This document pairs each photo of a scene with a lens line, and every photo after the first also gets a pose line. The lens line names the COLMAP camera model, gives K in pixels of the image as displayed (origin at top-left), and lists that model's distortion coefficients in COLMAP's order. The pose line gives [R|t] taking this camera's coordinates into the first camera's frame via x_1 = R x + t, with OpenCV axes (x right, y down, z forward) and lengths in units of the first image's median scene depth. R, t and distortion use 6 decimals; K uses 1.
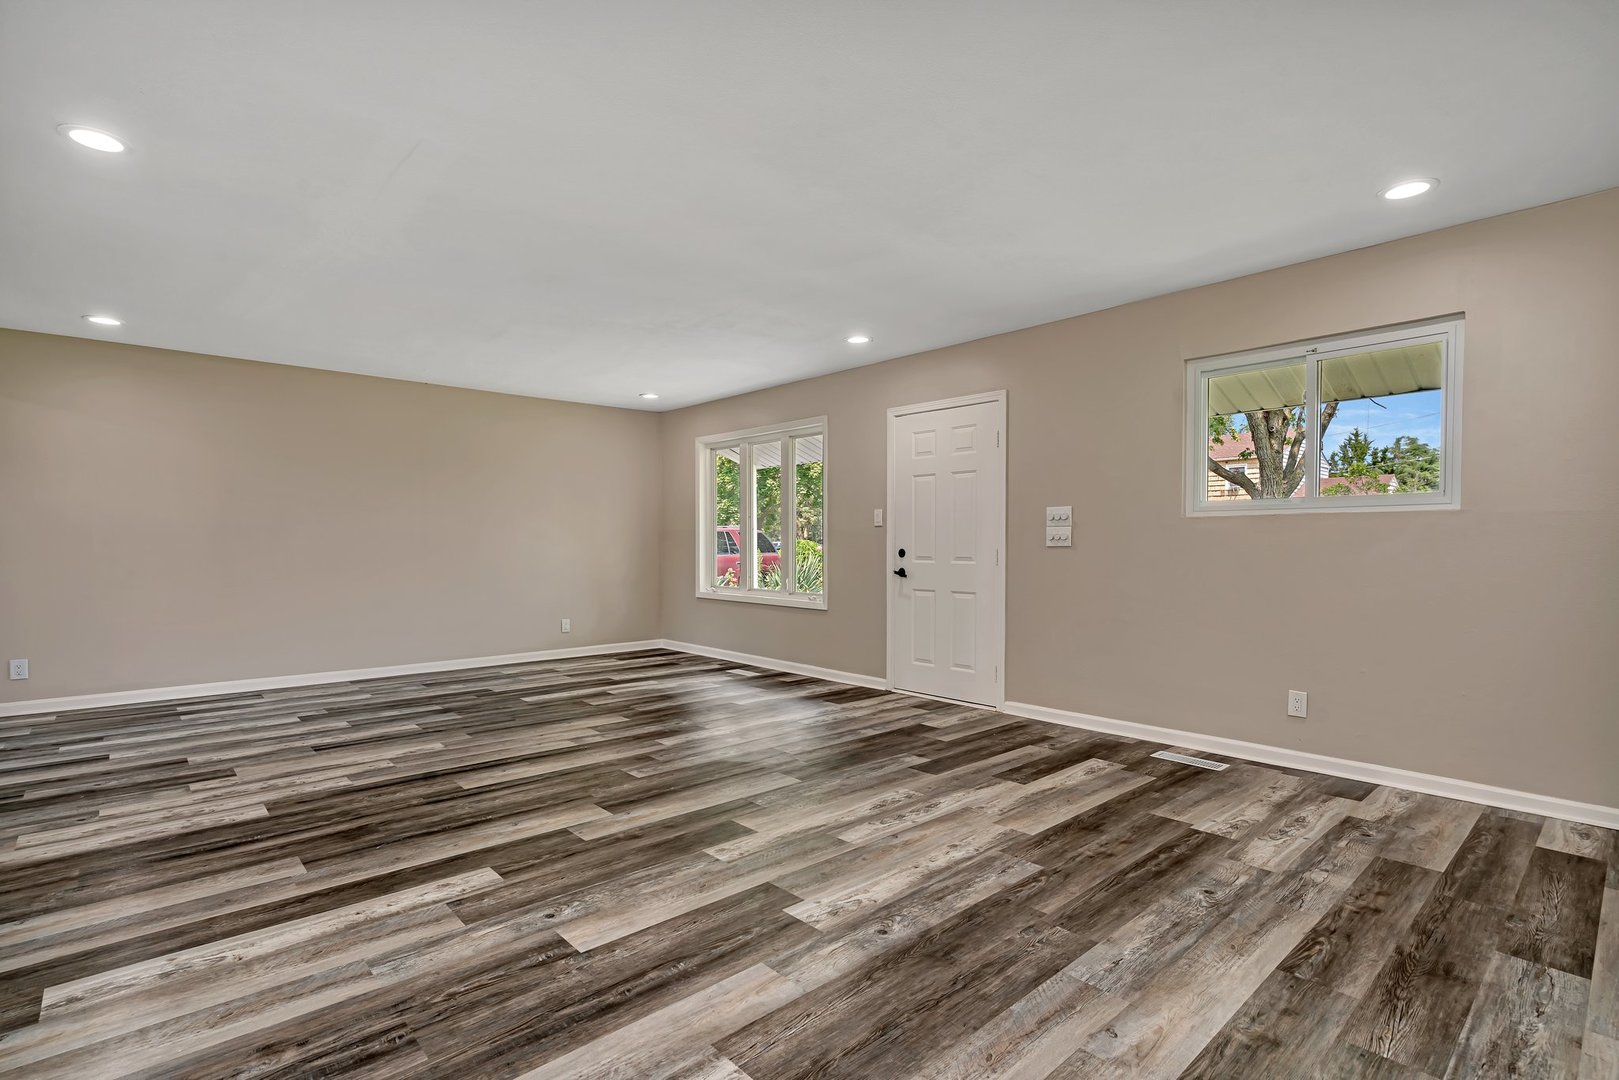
lens RADIAL K [[760.4, 0, 792.4], [0, 760.4, 564.2], [0, 0, 1]] dist [-0.001170, 0.001845]
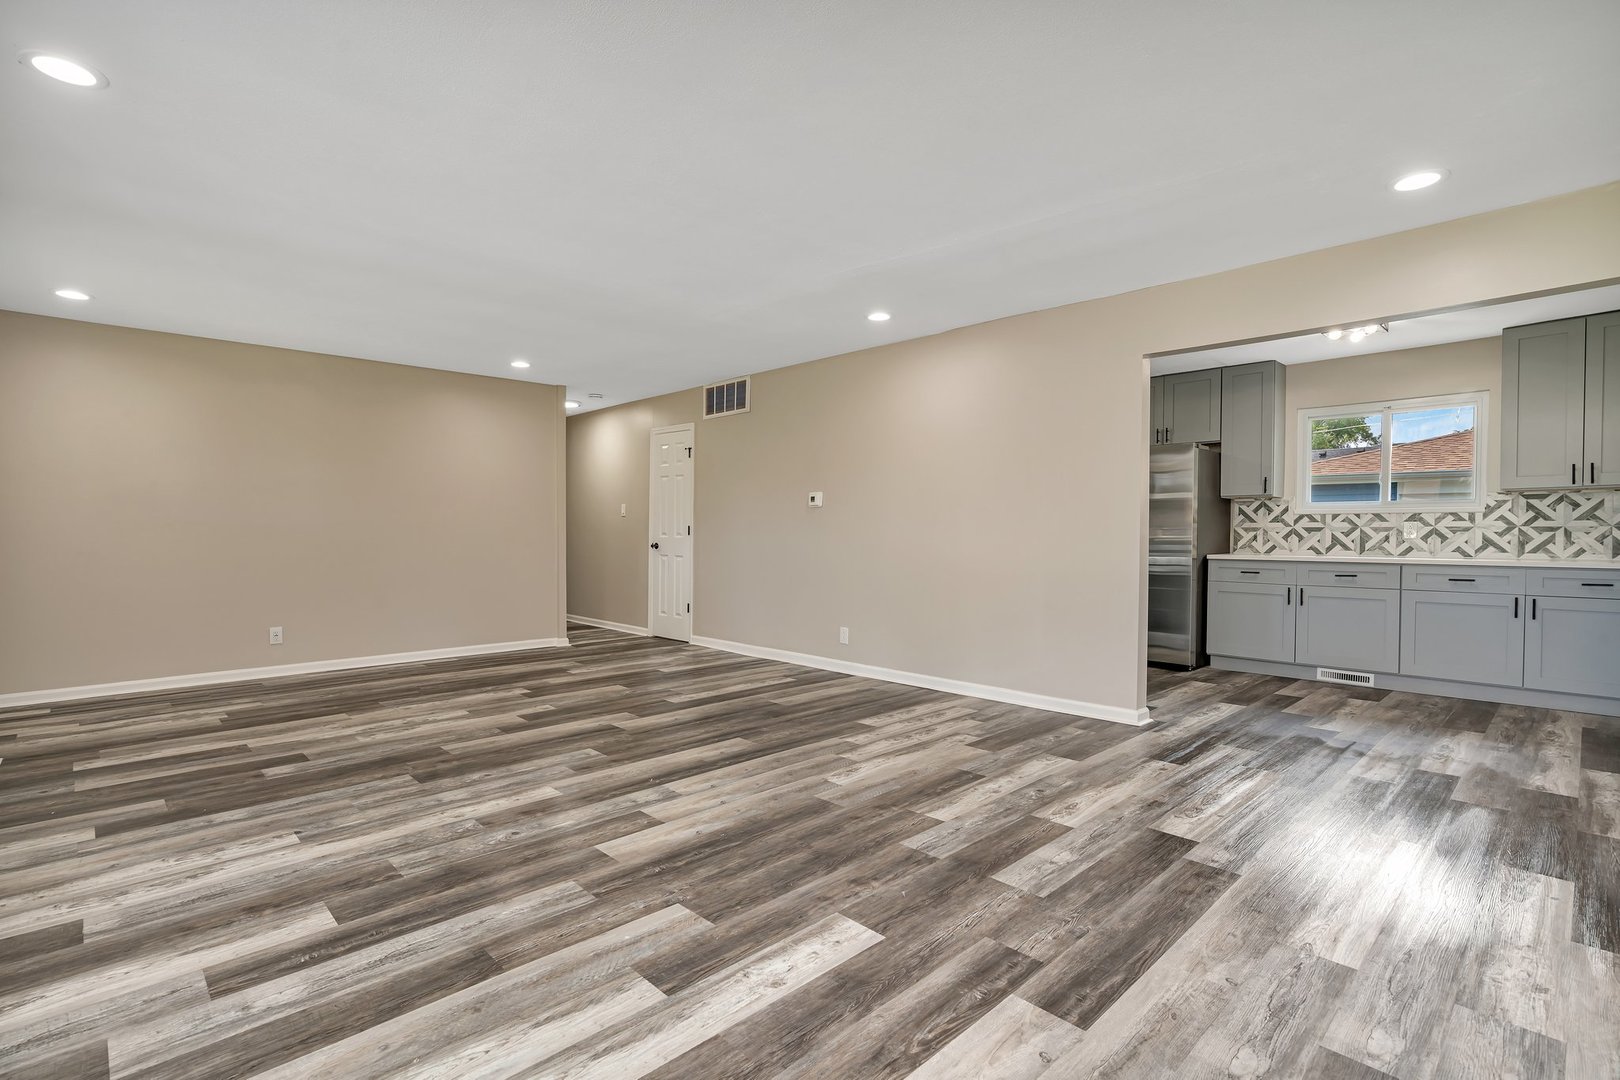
lens RADIAL K [[760.9, 0, 793.0], [0, 760.9, 549.1], [0, 0, 1]] dist [-0.001170, 0.001845]
pose [[-0.999528, 0.002213, -0.030630, -0.449013], [0.000624, 0.998658, 0.051795, -0.054751], [0.030703, 0.051751, -0.998188, 2.029838]]
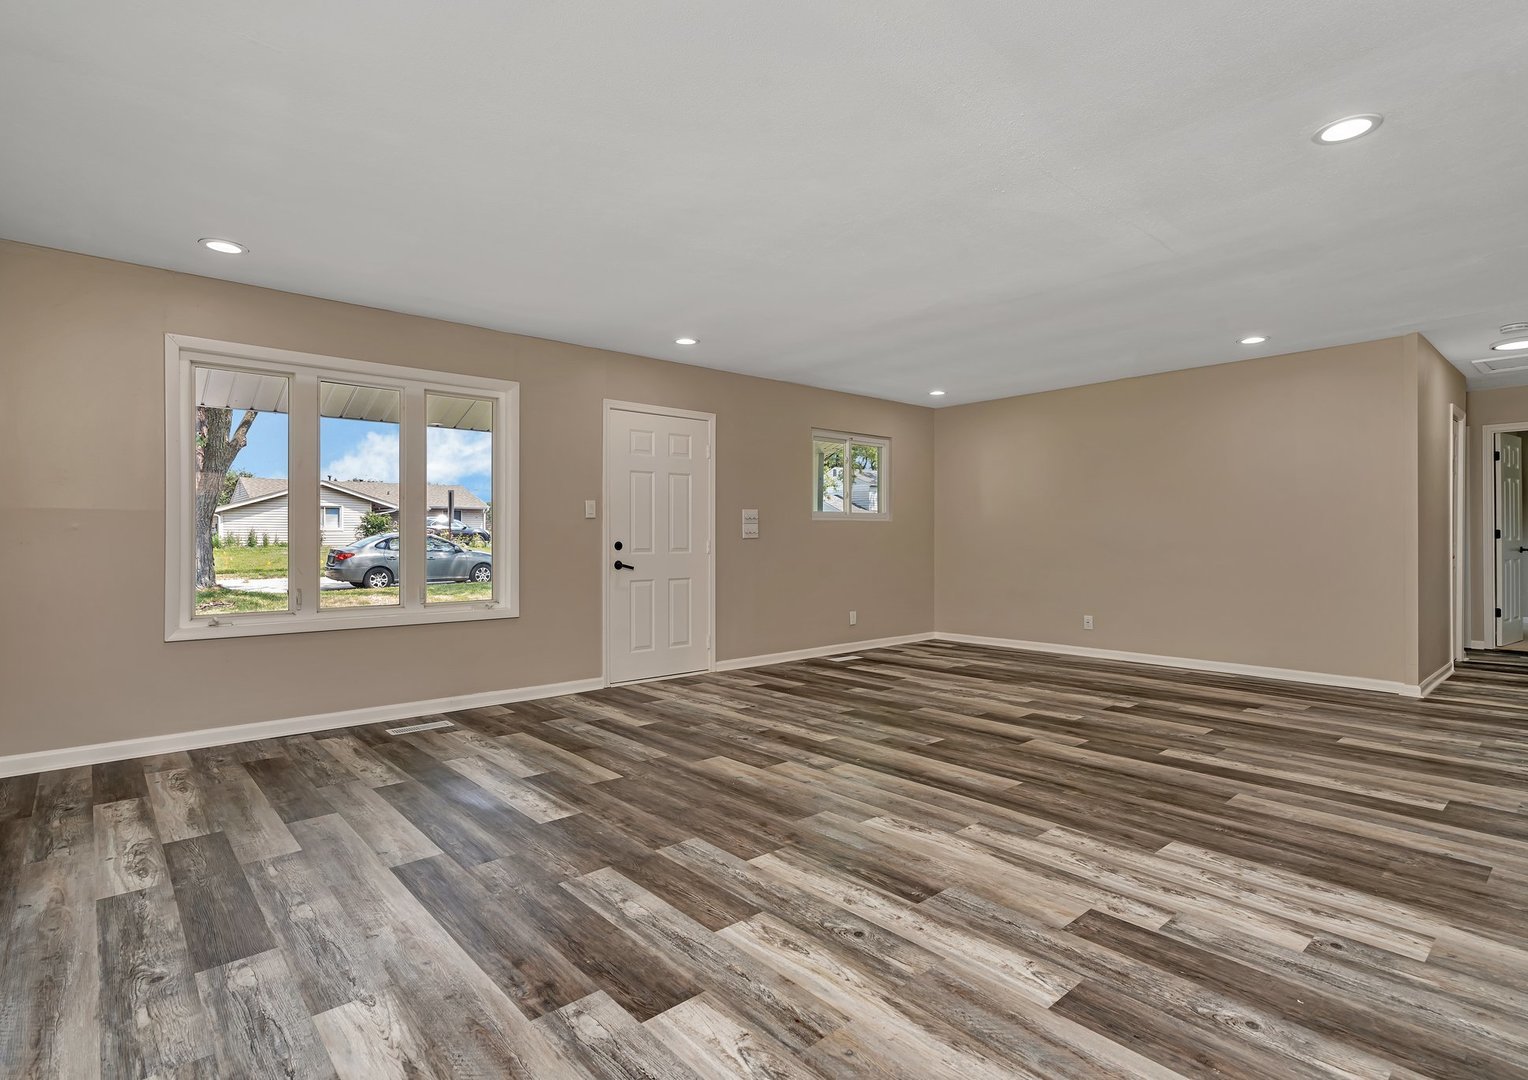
lens RADIAL K [[766.0, 0, 766.6], [0, 766.0, 541.0], [0, 0, 1]] dist [-0.006710, 0.004325]
pose [[0.001383, -0.004693, 0.999988, -1.333479], [0.030519, 0.999523, 0.004649, -0.031156], [-0.999533, 0.030512, 0.001526, 1.237132]]
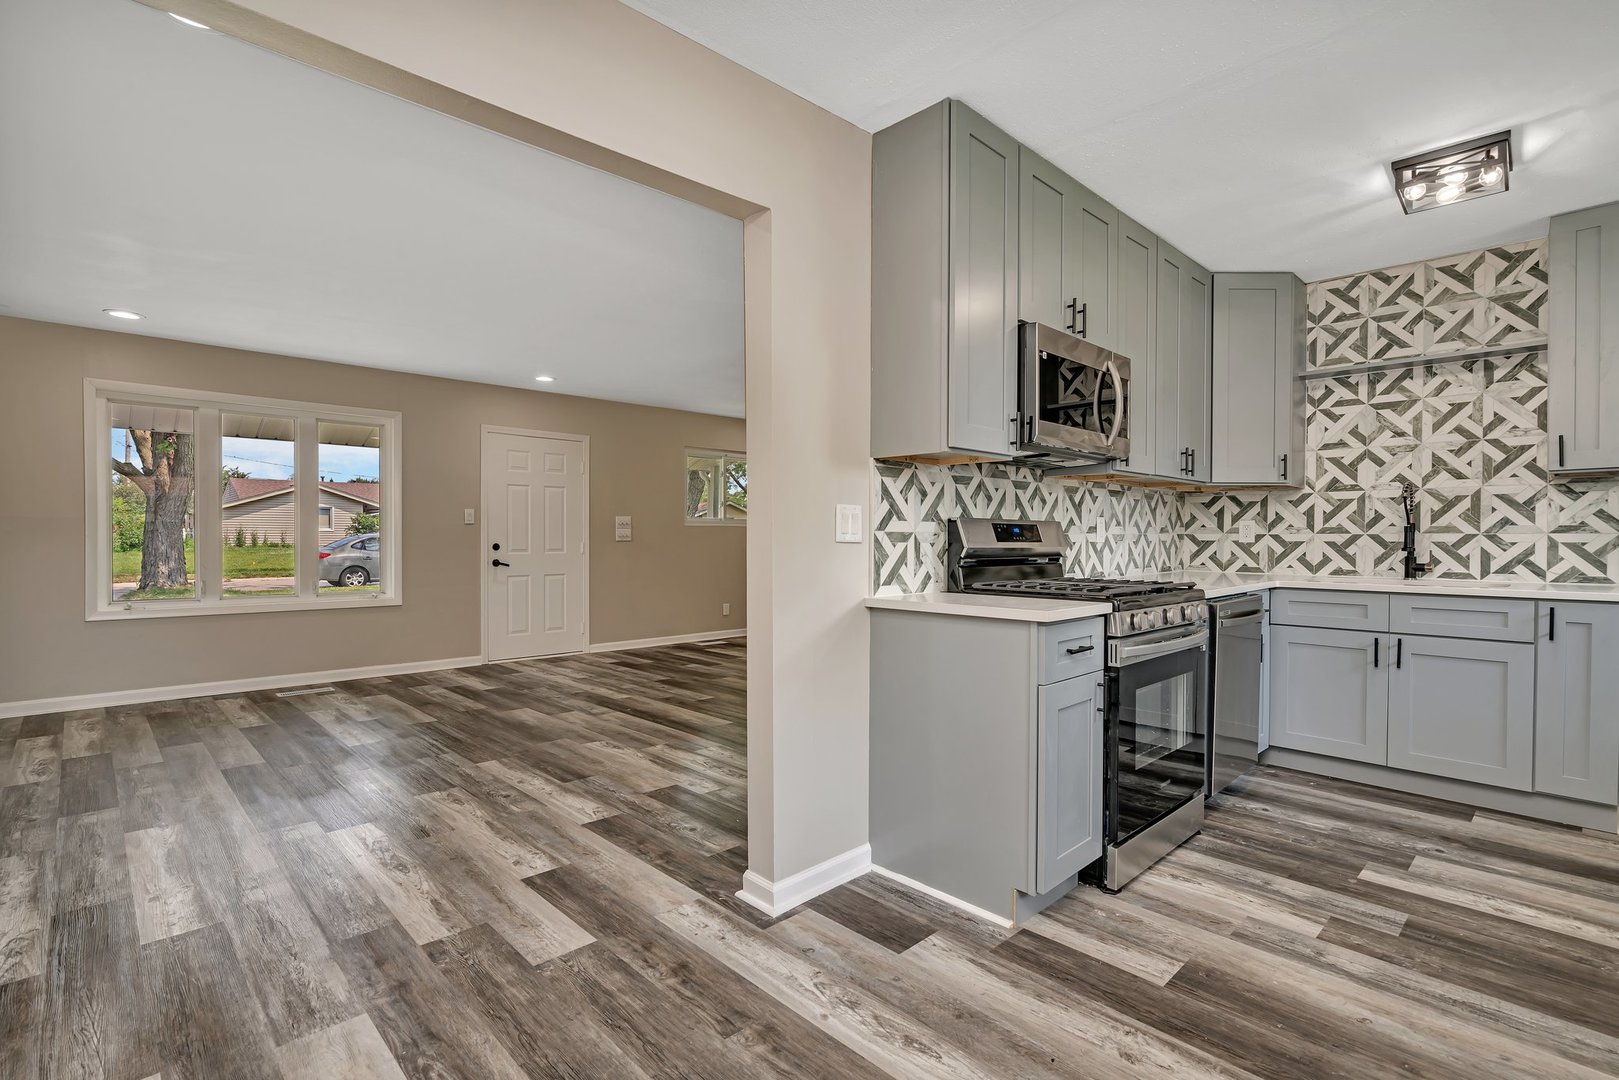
lens RADIAL K [[760.4, 0, 803.6], [0, 760.4, 548.3], [0, 0, 1]] dist [-0.001170, 0.001845]
pose [[-0.033026, -0.011942, 0.999383, -1.656482], [0.027155, 0.999549, 0.012841, -0.023119], [-0.999086, 0.027563, -0.032687, 0.852319]]
